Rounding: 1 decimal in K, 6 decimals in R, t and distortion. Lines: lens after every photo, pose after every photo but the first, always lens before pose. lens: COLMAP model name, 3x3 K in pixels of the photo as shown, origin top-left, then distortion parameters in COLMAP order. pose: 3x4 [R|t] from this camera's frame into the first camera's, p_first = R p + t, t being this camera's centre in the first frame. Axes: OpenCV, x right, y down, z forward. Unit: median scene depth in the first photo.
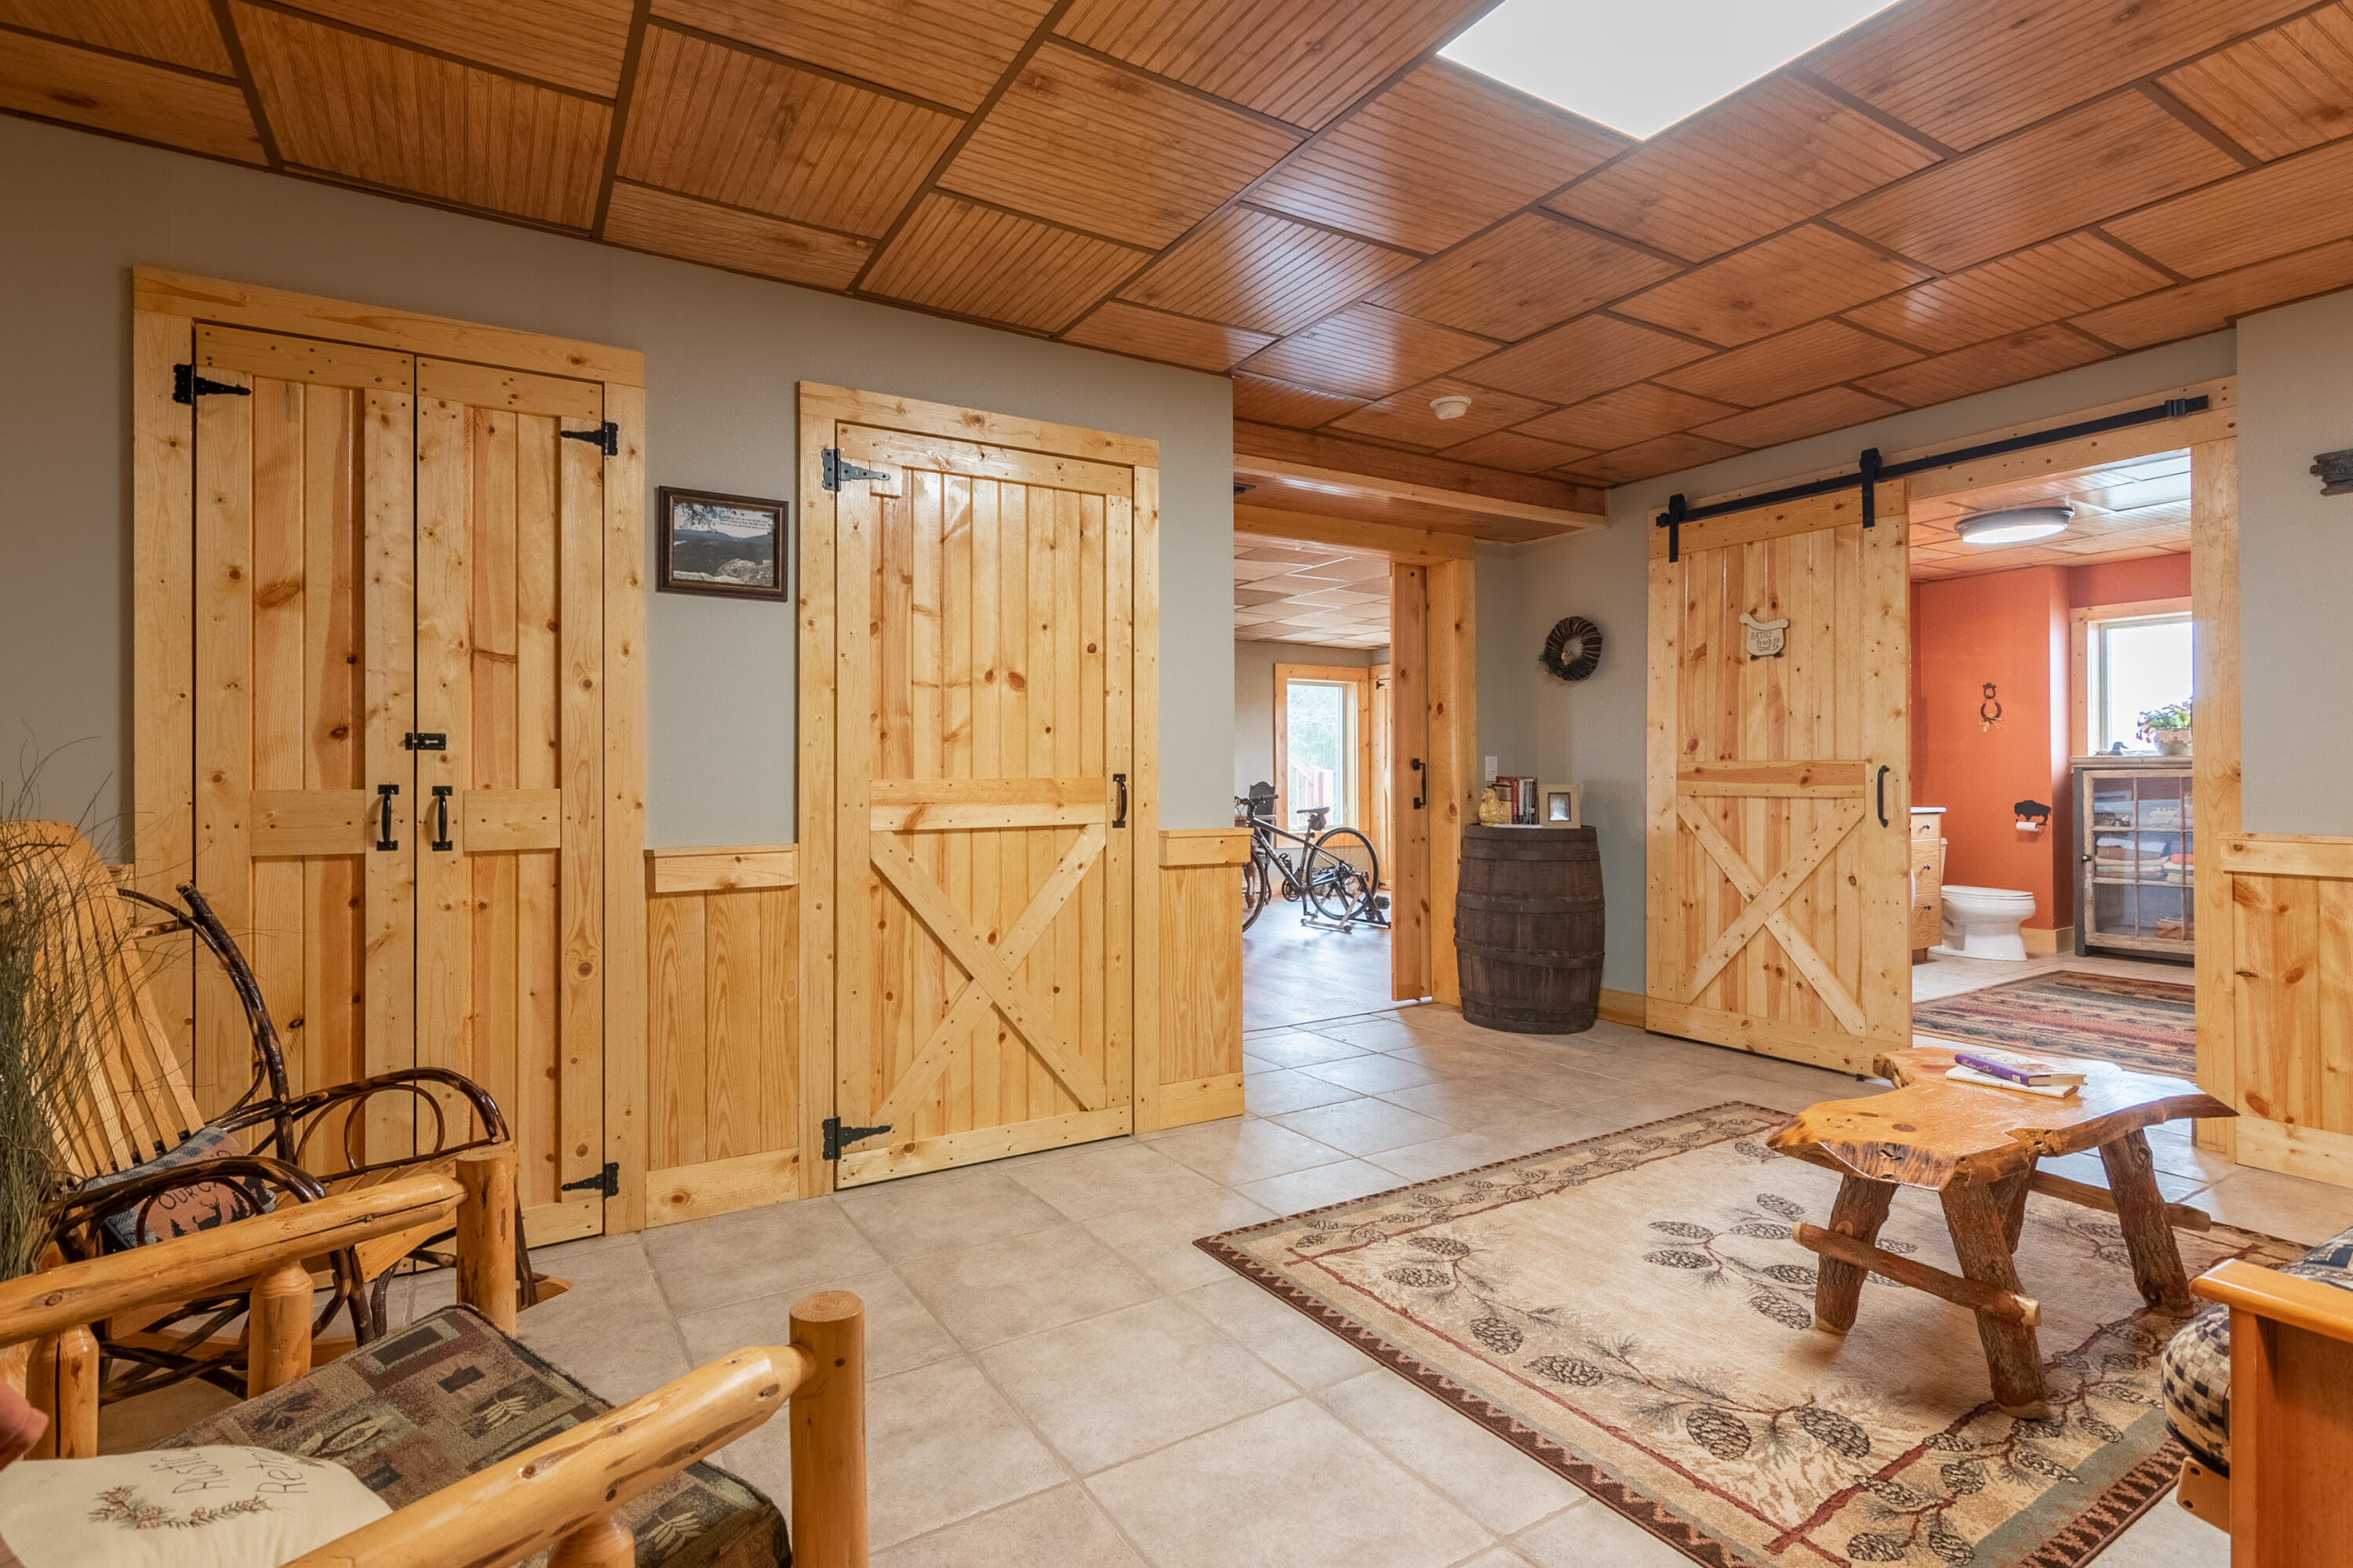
lens RADIAL K [[1140.9, 0, 1169.2], [0, 1140.9, 767.9], [0, 0, 1]] dist [0.002764, 0.001127]
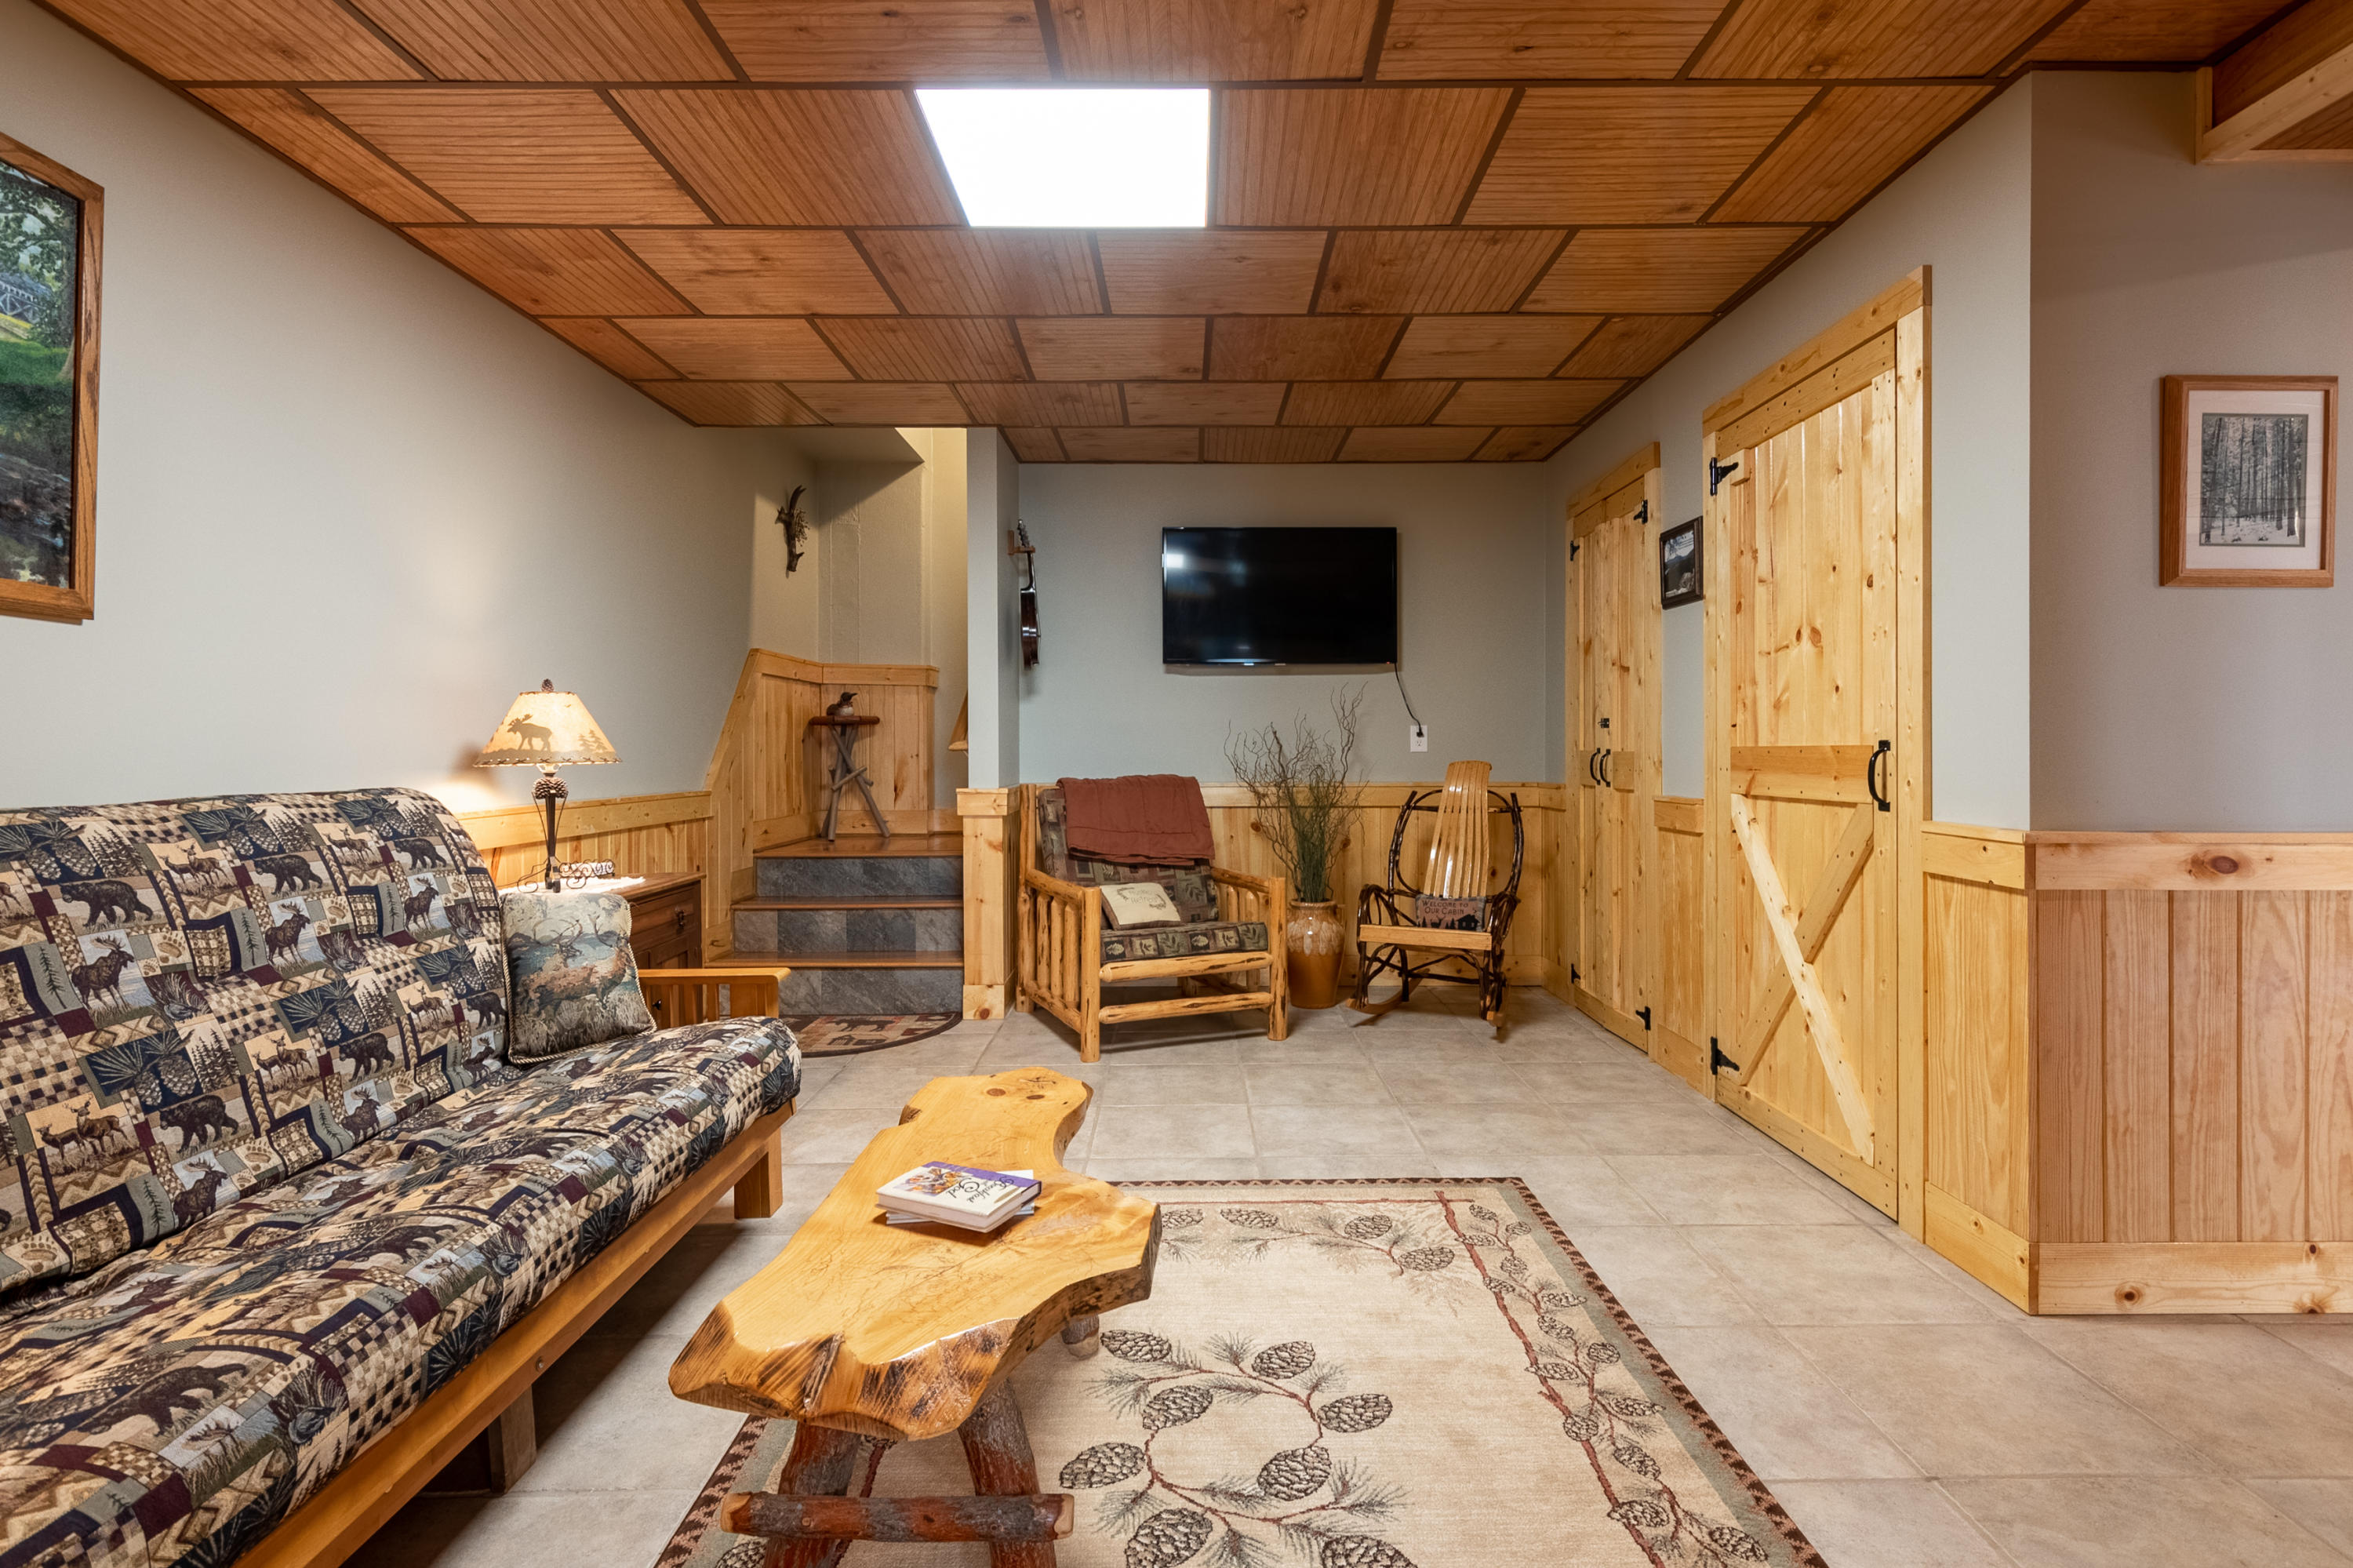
lens RADIAL K [[1140.9, 0, 1190.6], [0, 1140.9, 759.3], [0, 0, 1]] dist [0.002764, 0.001127]
pose [[-0.513217, 0.015544, -0.858118, 0.951289], [0.010011, 0.999876, 0.012124, 0.004570], [0.858201, -0.002368, -0.513309, 1.116984]]
